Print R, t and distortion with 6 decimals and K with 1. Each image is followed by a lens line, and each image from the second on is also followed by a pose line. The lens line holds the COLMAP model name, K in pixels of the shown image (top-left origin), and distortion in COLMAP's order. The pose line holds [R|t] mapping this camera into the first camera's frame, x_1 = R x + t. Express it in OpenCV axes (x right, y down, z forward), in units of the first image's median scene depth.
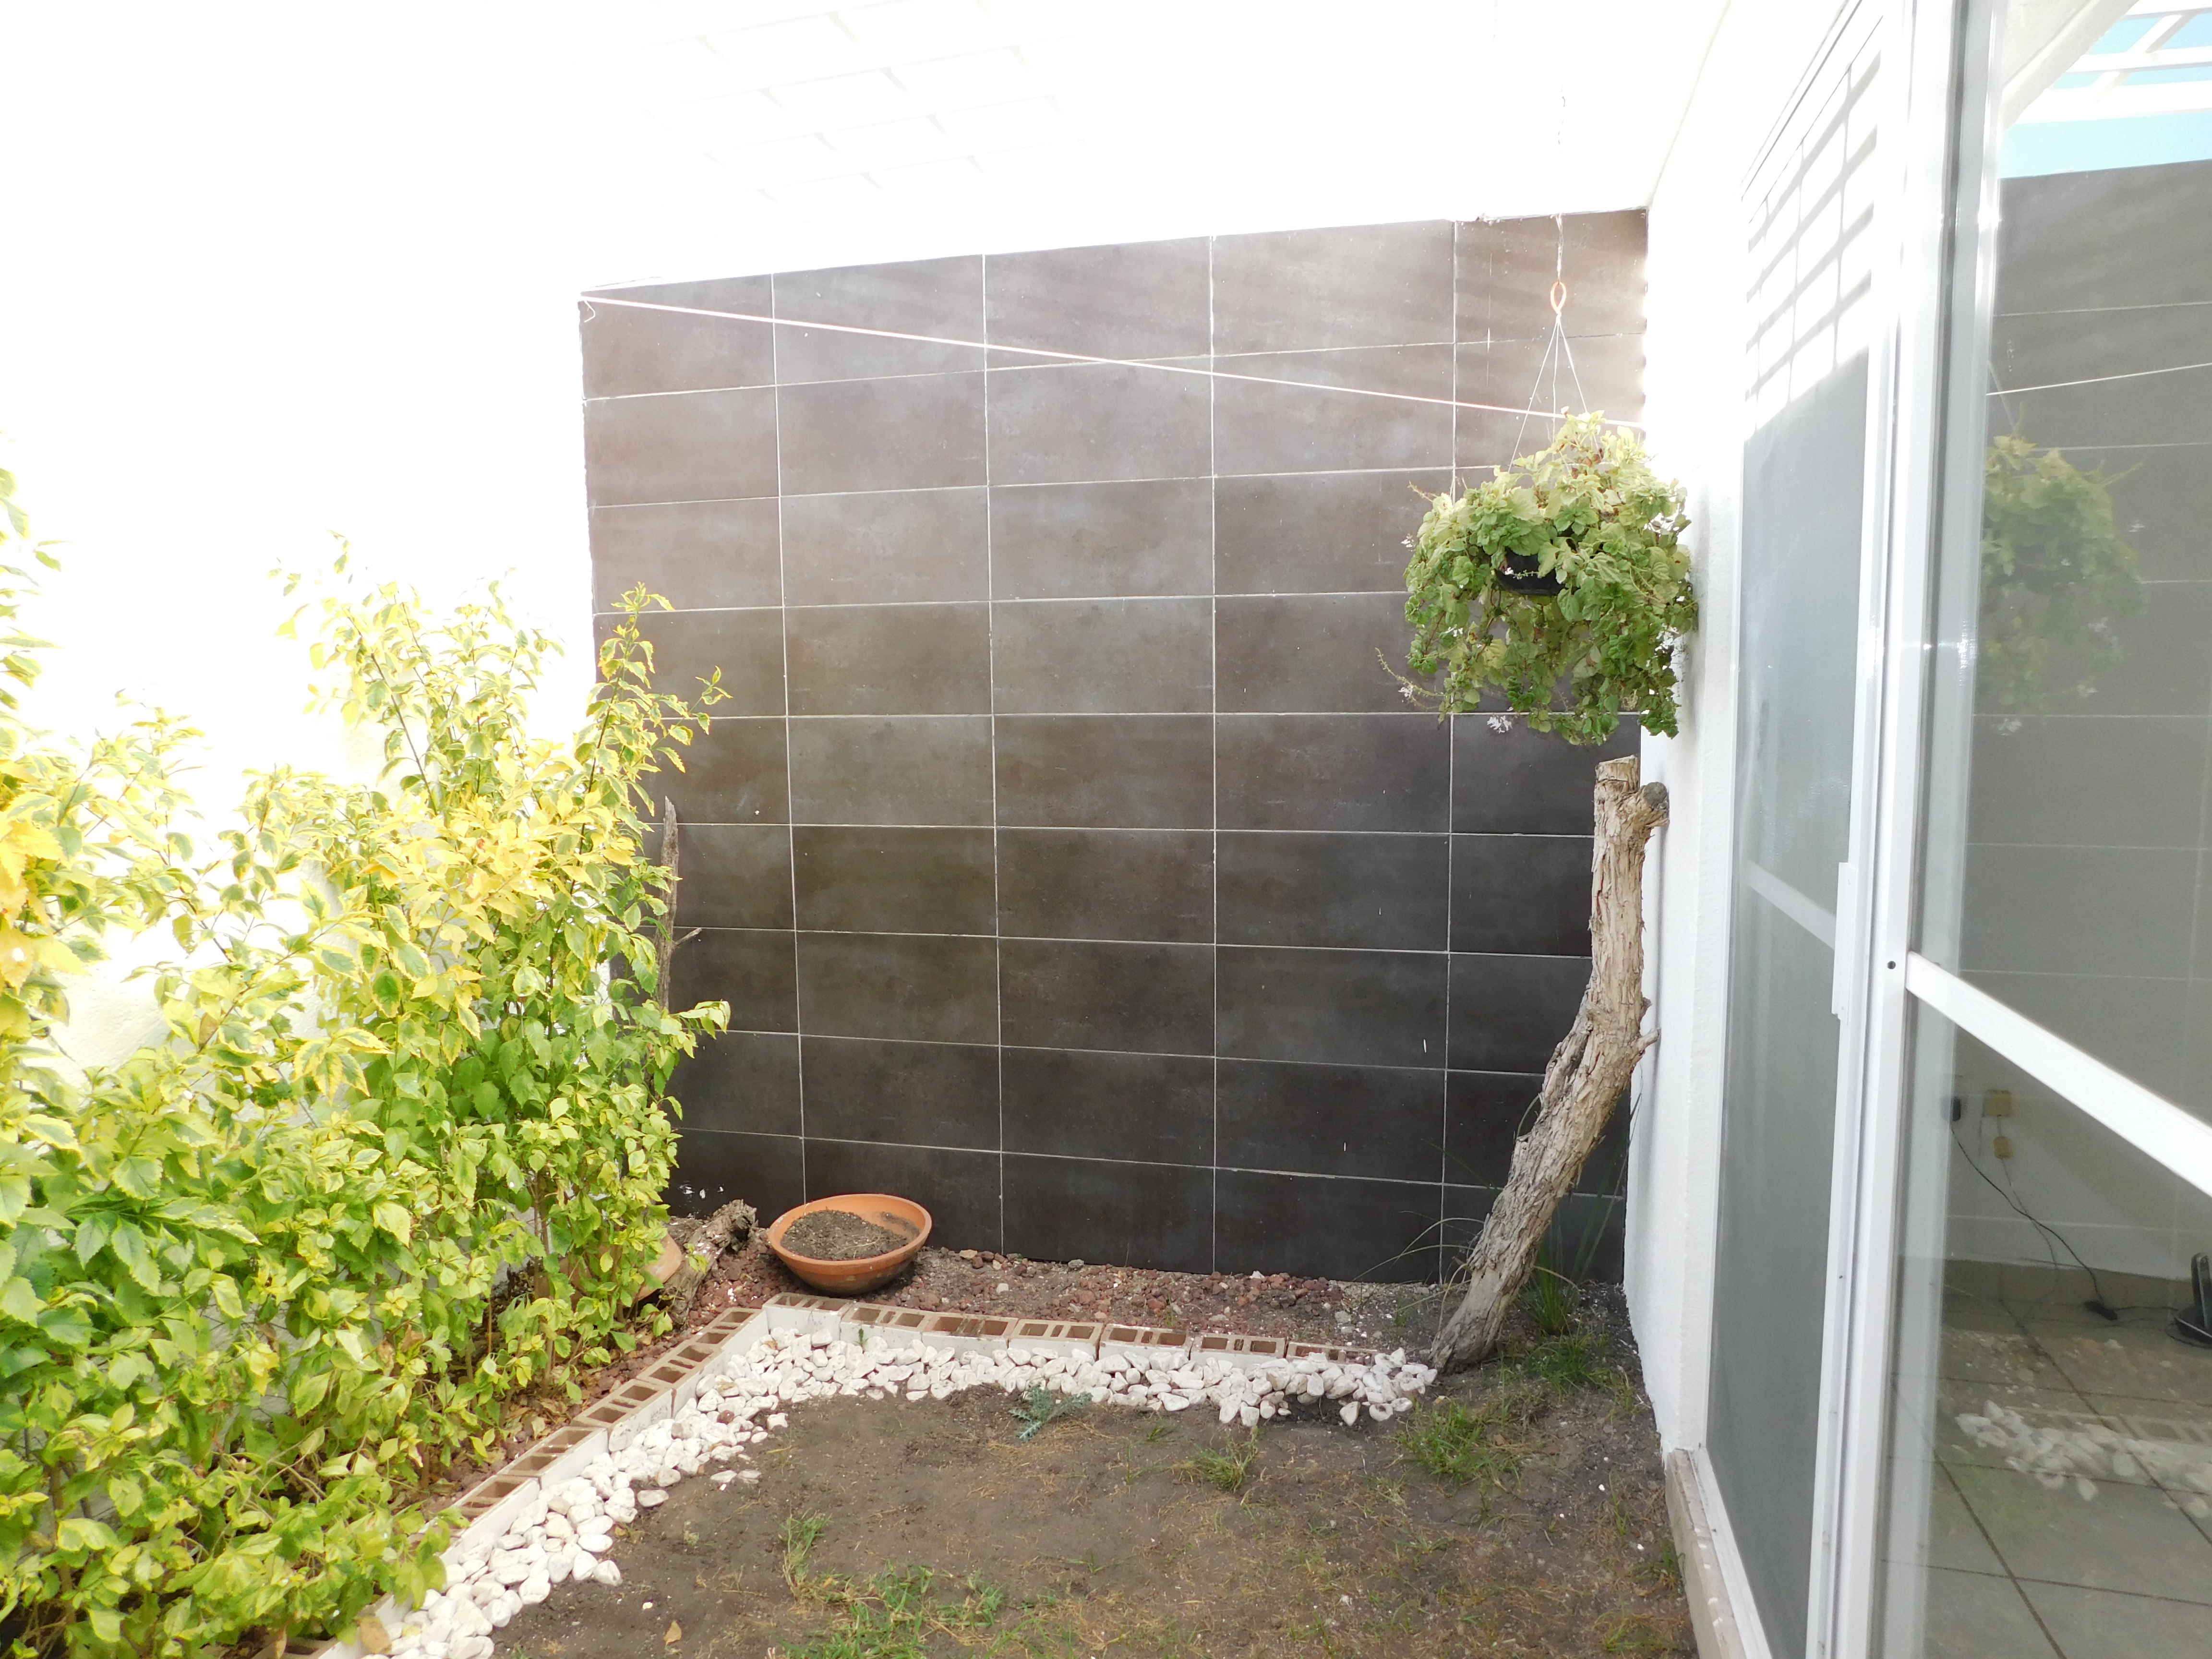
lens RADIAL K [[1473.6, 0, 1114.8], [0, 1473.6, 835.5], [0, 0, 1]] dist [-0.049623, 0.044375]
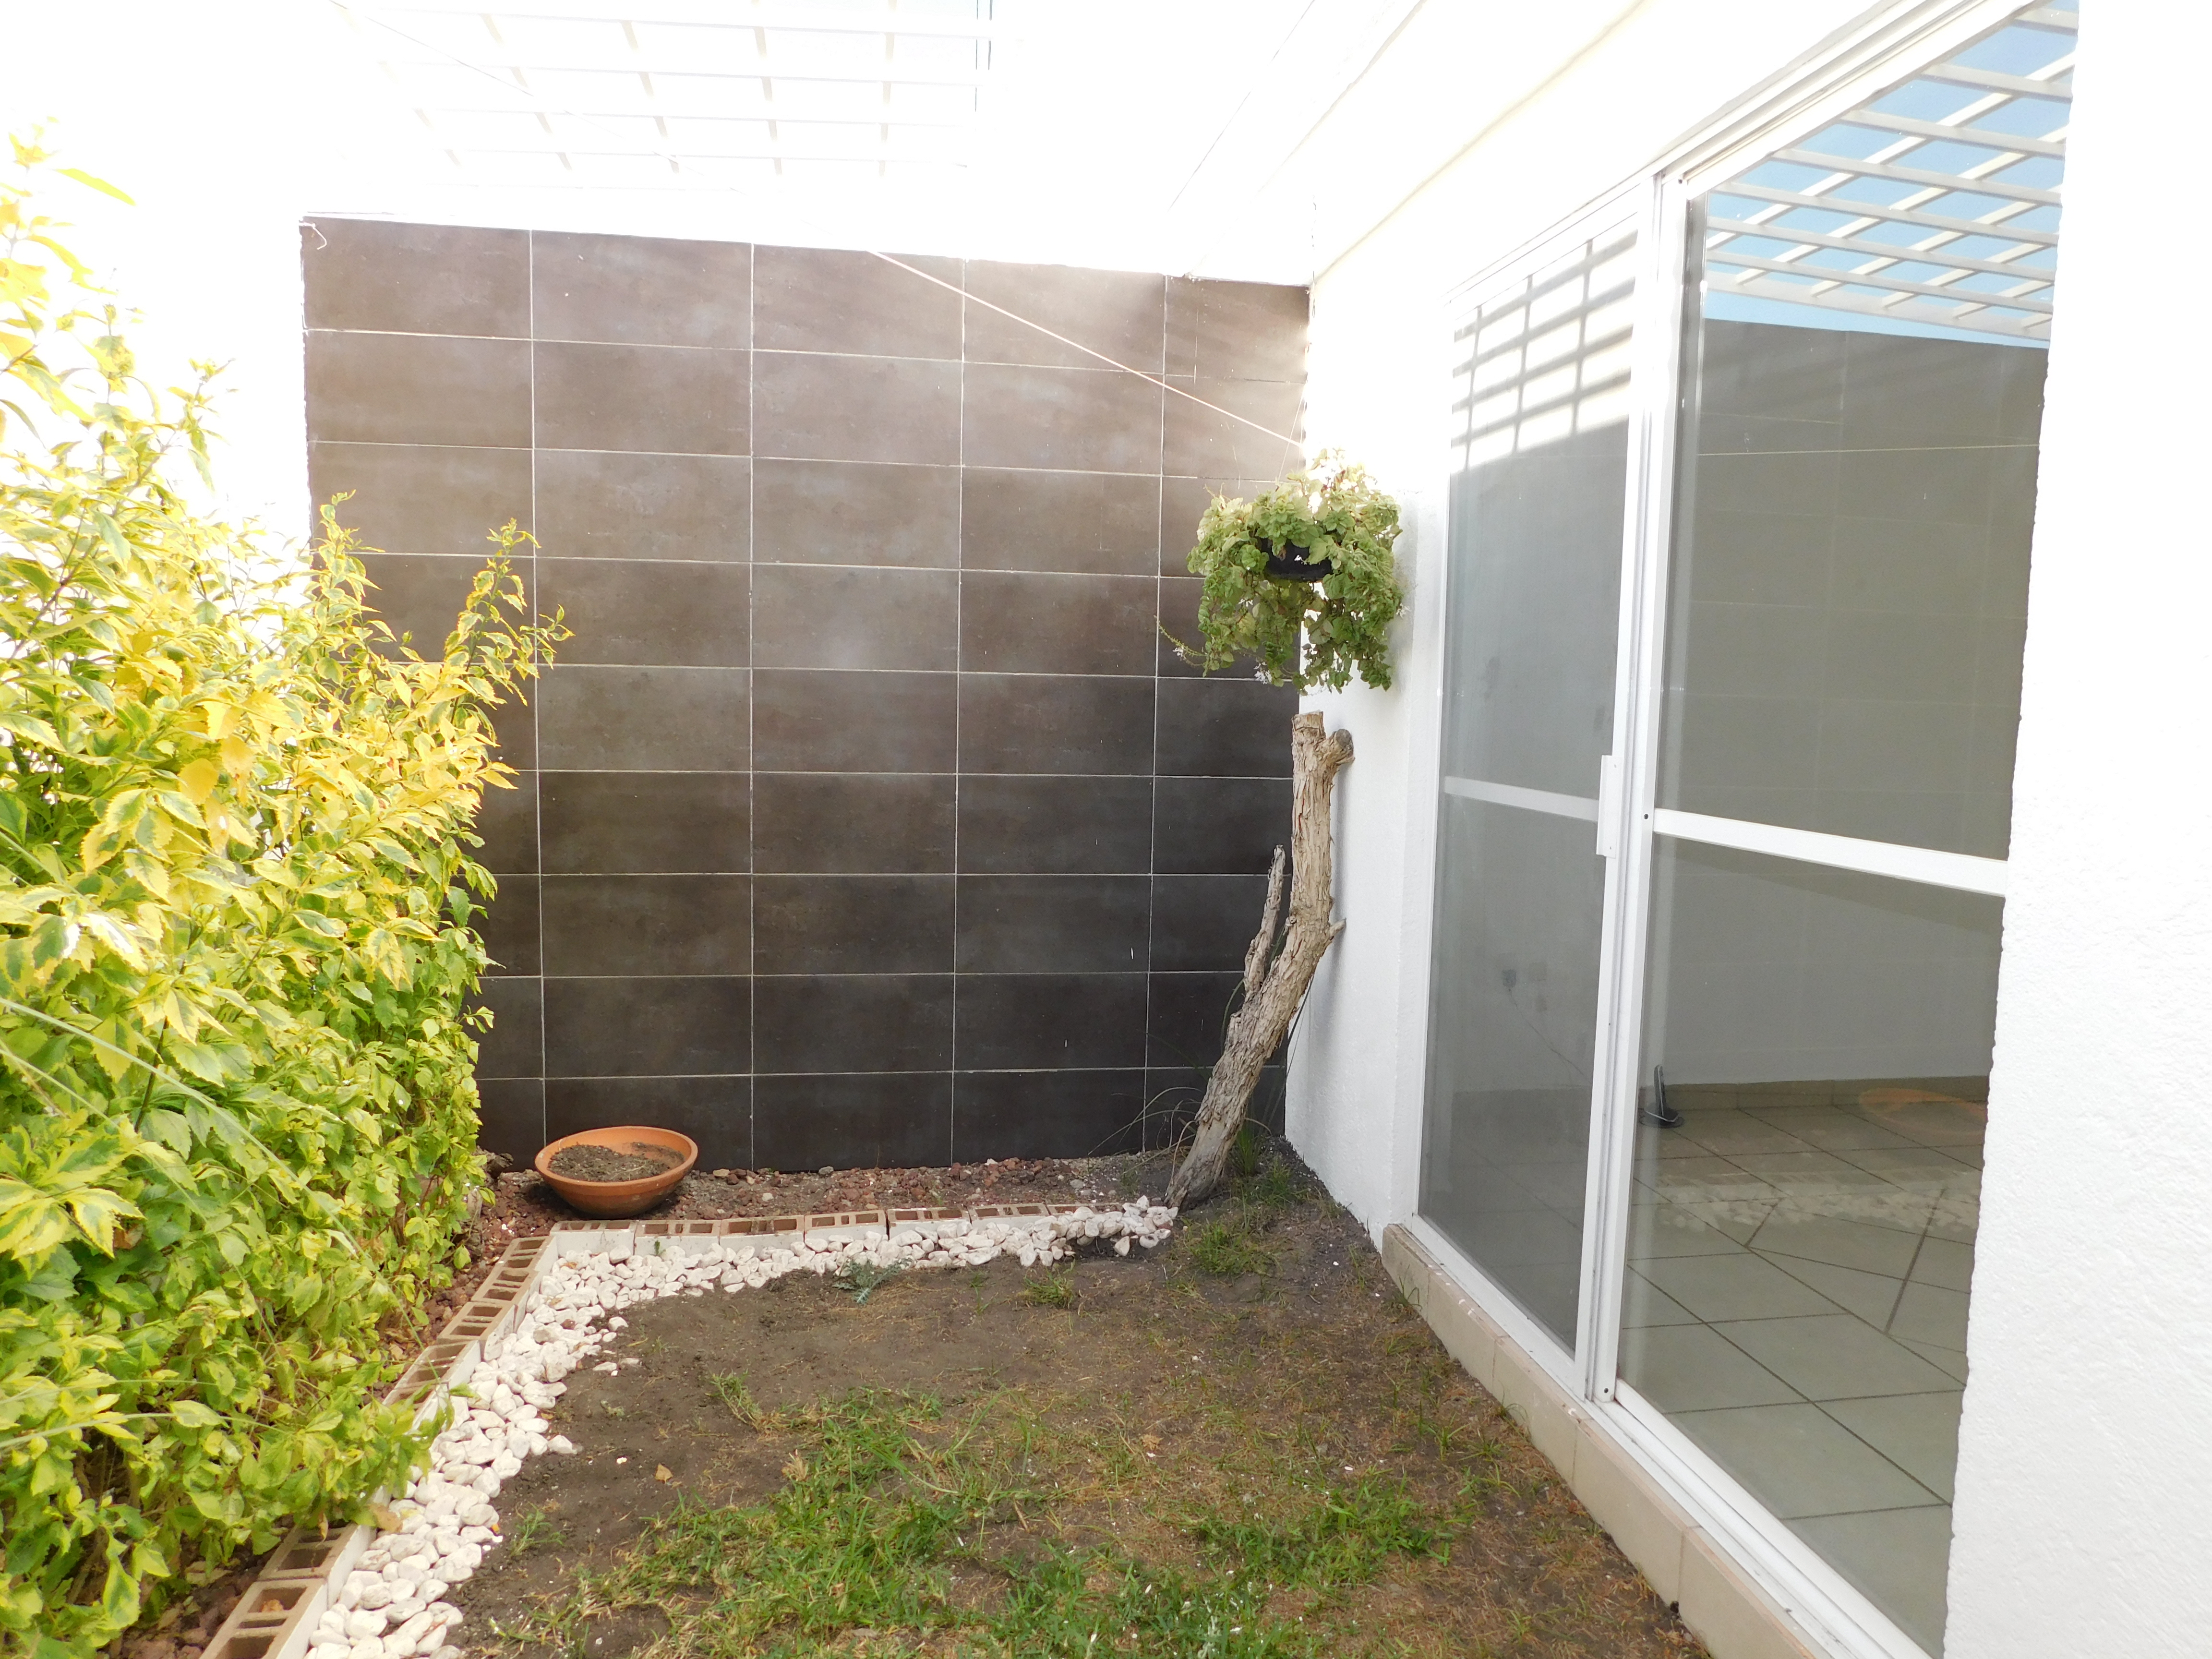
lens RADIAL K [[1474.8, 0, 1106.0], [0, 1474.8, 829.5], [0, 0, 1]] dist [-0.043816, 0.054194]
pose [[0.918402, -0.008852, 0.395549, -0.290507], [0.011426, 0.999926, -0.004152, 0.047380], [-0.395483, 0.008333, 0.918435, -0.103341]]
